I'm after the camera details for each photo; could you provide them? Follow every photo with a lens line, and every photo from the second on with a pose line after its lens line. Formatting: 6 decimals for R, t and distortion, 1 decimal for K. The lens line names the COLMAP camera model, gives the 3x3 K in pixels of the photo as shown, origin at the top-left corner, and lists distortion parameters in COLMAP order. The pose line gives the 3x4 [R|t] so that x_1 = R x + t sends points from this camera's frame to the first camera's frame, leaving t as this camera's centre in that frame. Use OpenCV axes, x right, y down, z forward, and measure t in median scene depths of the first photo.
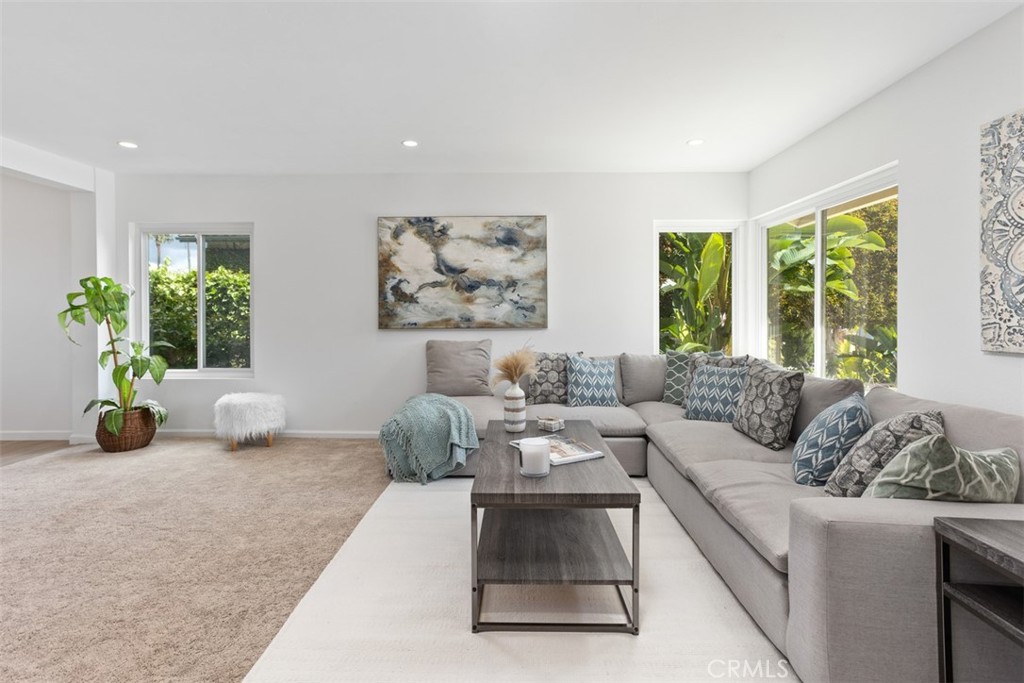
lens RADIAL K [[494.1, 0, 519.3], [0, 494.1, 315.6], [0, 0, 1]] dist [-0.029063, 0.012620]
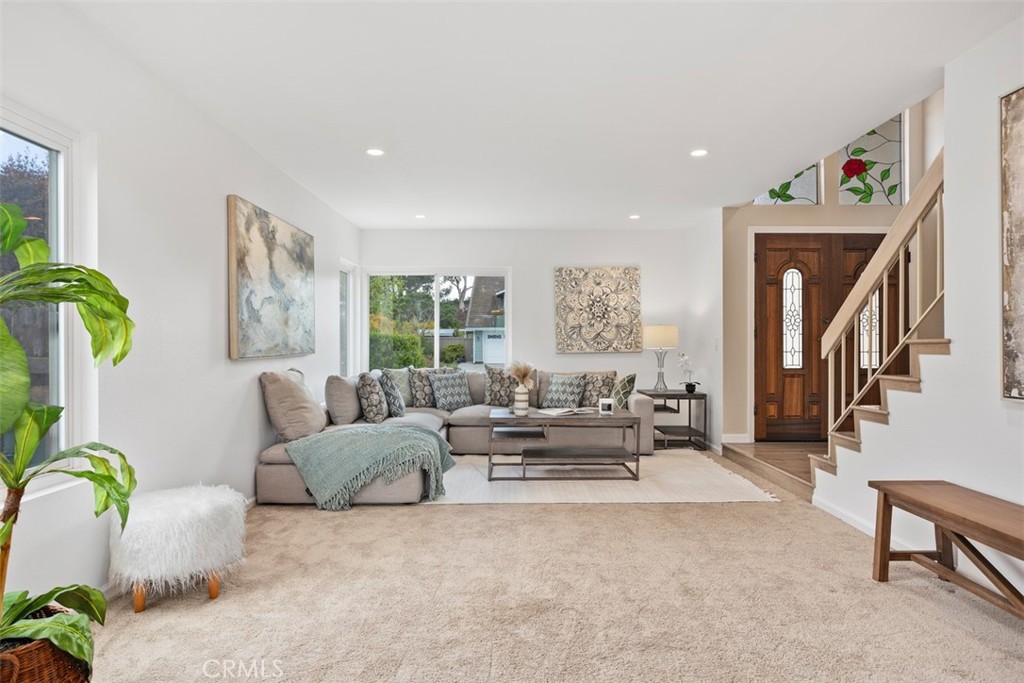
lens RADIAL K [[585.0, 0, 508.0], [0, 585.0, 343.8], [0, 0, 1]] dist [-0.027845, 0.004981]
pose [[-0.000351, 0.001167, 0.999999, -1.811281], [0.010423, 0.999945, -0.001164, 0.017723], [-0.999946, 0.010422, -0.000363, 1.041943]]
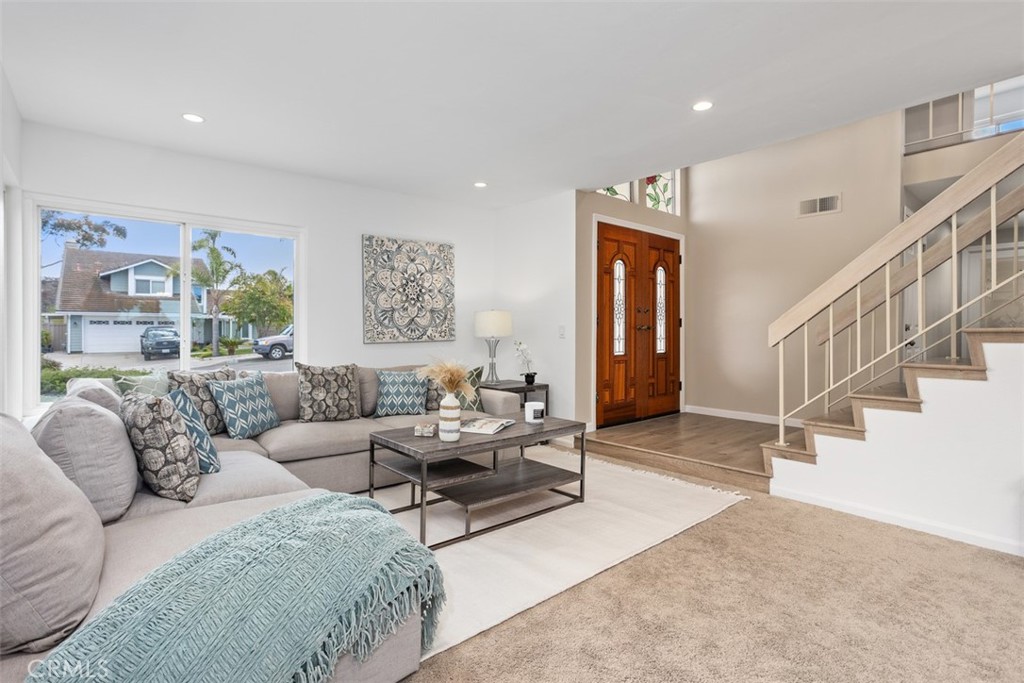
lens RADIAL K [[494.1, 0, 504.4], [0, 494.1, 331.4], [0, 0, 1]] dist [-0.029063, 0.012620]
pose [[-0.641778, -0.000323, 0.766891, -0.852062], [0.007541, 0.999949, 0.006732, 0.009316], [-0.766854, 0.010104, -0.641742, 1.560871]]
